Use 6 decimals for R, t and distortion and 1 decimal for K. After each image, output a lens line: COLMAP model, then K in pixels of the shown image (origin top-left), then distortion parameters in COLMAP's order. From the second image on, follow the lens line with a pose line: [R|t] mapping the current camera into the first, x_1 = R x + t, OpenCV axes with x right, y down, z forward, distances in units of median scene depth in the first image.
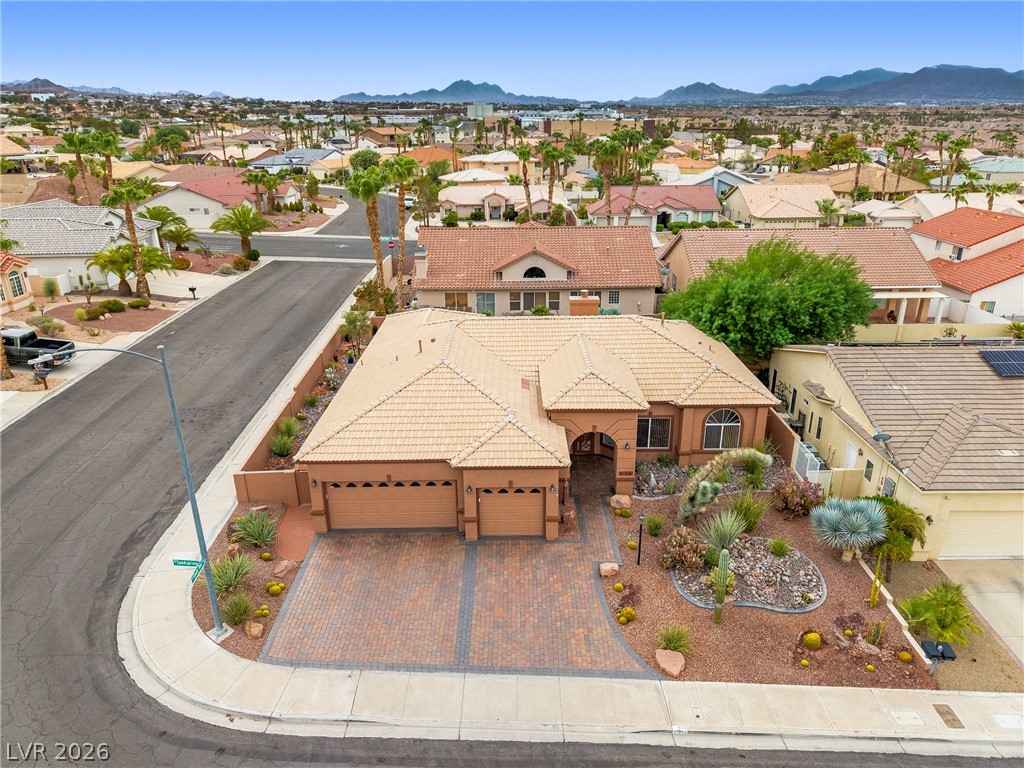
lens RADIAL K [[691.7, 0, 512.0], [0, 691.7, 384.0], [0, 0, 1]] dist [0.033689, -0.034106]
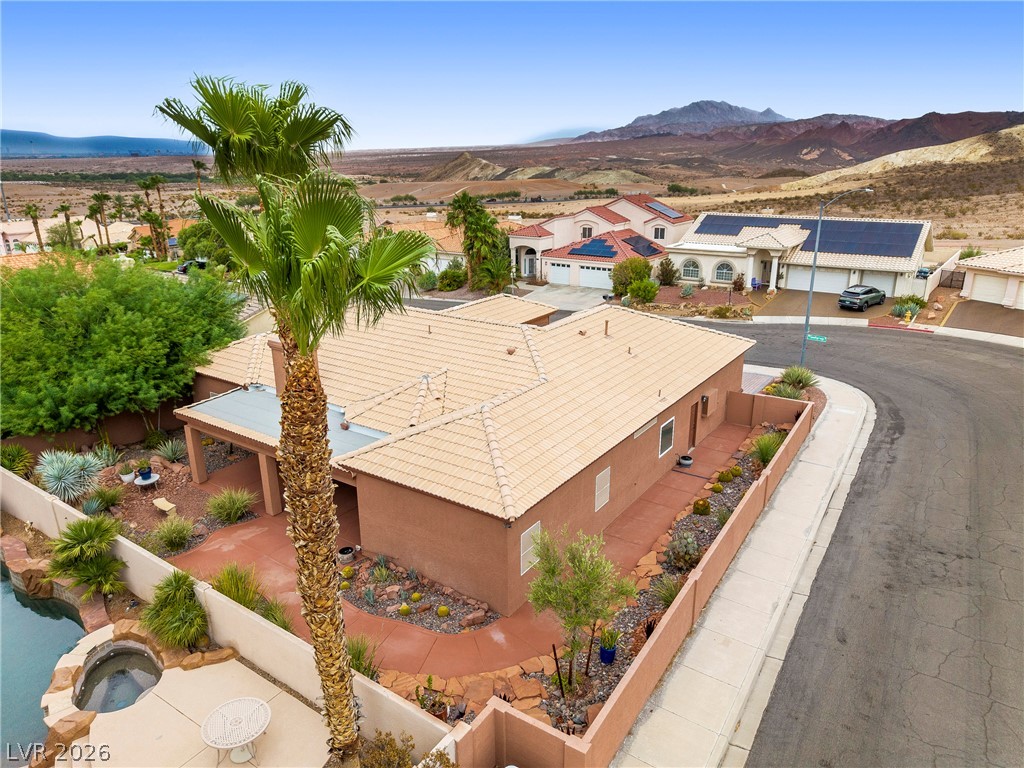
lens RADIAL K [[690.6, 0, 515.4], [0, 690.6, 388.0], [0, 0, 1]] dist [0.029343, -0.044643]
pose [[-0.829298, -0.152867, 0.537491, -0.400127], [0.223846, 0.790435, 0.570180, -0.397310], [-0.512014, 0.593164, -0.621288, 1.271567]]
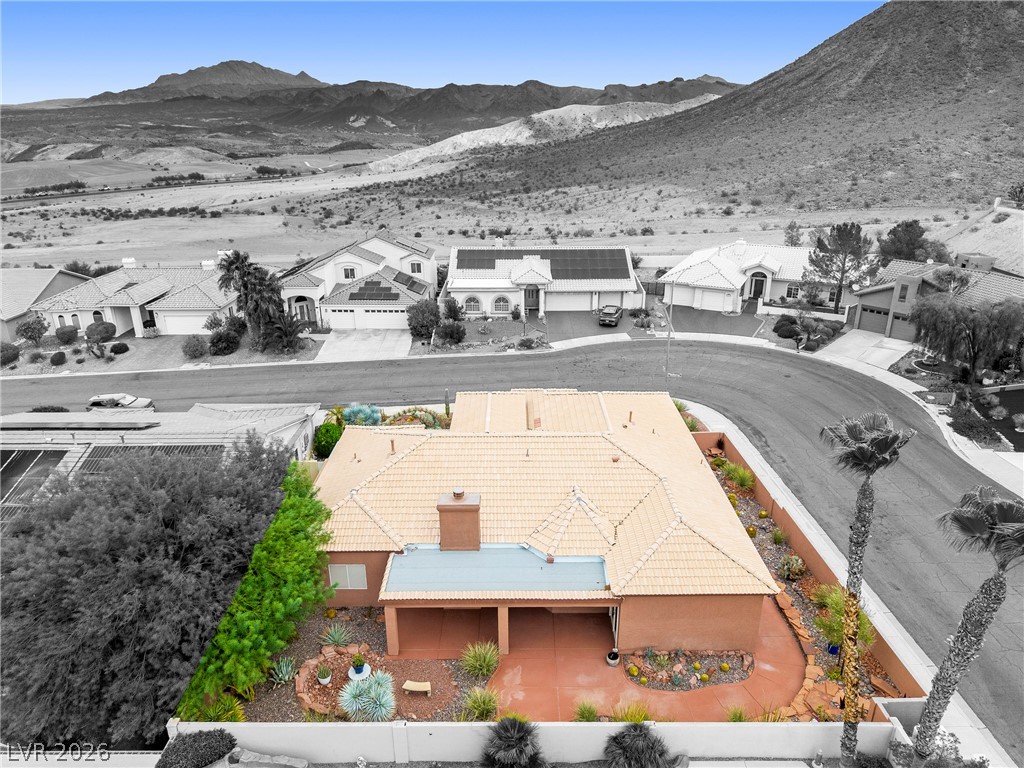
lens RADIAL K [[690.6, 0, 515.4], [0, 690.6, 388.0], [0, 0, 1]] dist [0.029343, -0.044643]
pose [[-0.999567, 0.027471, -0.010523, 0.052384], [0.013015, 0.733775, 0.679268, -0.674295], [0.026382, 0.678837, -0.733815, 1.397137]]
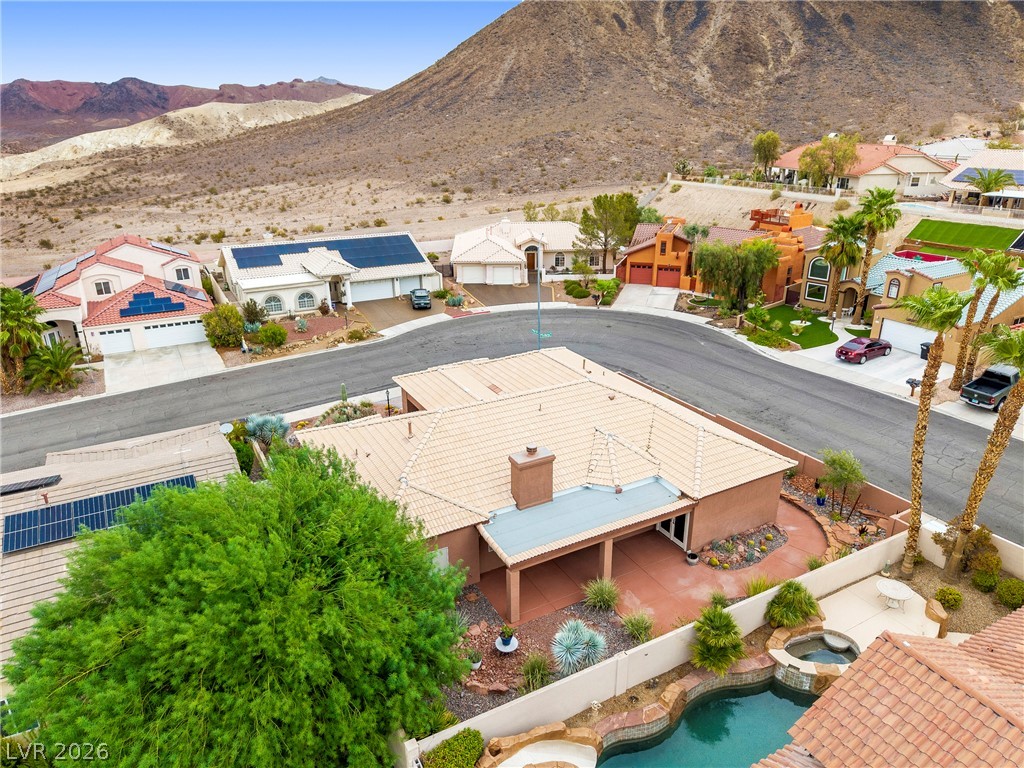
lens RADIAL K [[690.6, 0, 515.4], [0, 690.6, 388.0], [0, 0, 1]] dist [0.029343, -0.044643]
pose [[-0.864480, 0.203018, -0.459845, 0.428174], [-0.164153, 0.750638, 0.639997, -0.617585], [0.475108, 0.628750, -0.615586, 1.342544]]
